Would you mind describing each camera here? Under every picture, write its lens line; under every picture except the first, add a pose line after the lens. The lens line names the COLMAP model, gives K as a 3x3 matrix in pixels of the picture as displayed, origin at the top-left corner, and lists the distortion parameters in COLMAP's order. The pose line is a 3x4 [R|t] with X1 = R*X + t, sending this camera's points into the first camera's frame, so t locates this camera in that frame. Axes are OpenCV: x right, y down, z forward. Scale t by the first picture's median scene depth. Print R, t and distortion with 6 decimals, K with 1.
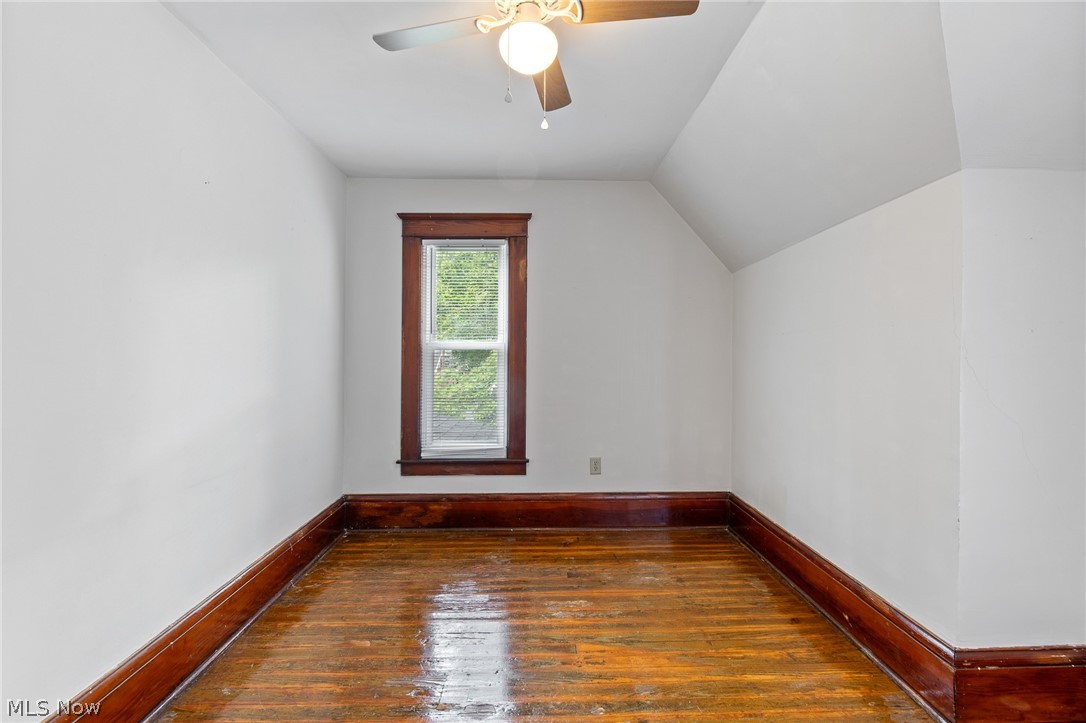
lens RADIAL K [[488.3, 0, 546.7], [0, 488.3, 344.8], [0, 0, 1]] dist [0.002494, -0.000326]
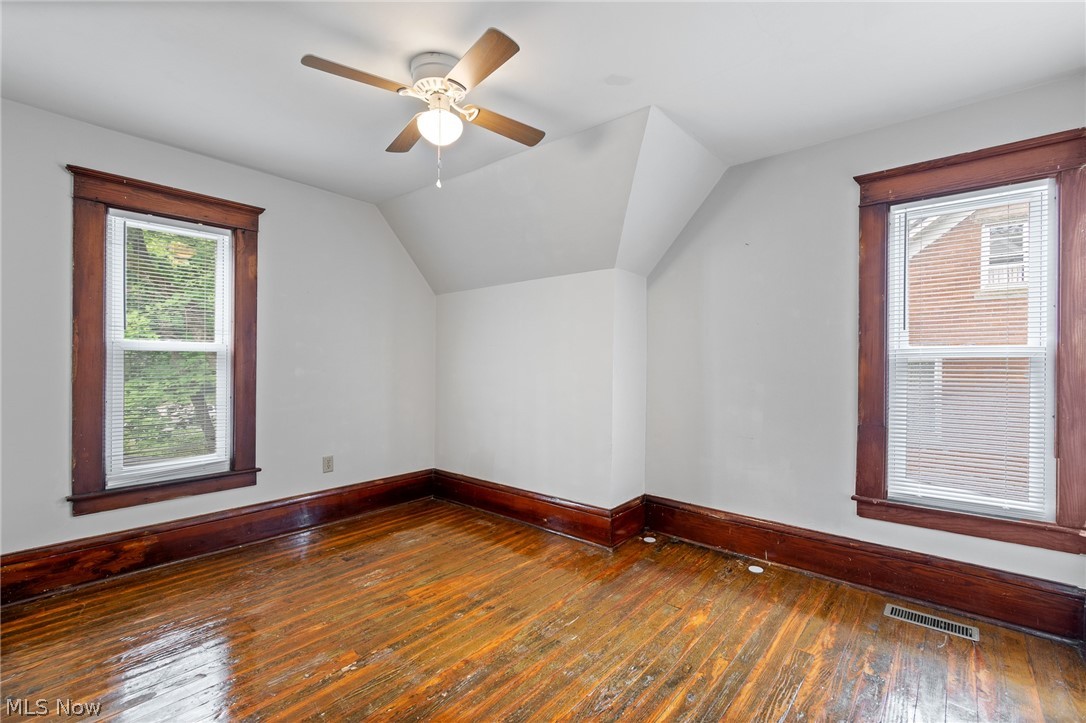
lens RADIAL K [[488.3, 0, 550.6], [0, 488.3, 360.0], [0, 0, 1]] dist [0.002494, -0.000326]
pose [[0.648381, 0.007450, 0.761280, -0.400534], [-0.027314, 0.999536, 0.013481, -0.004276], [-0.760826, -0.029535, 0.648284, -0.042219]]
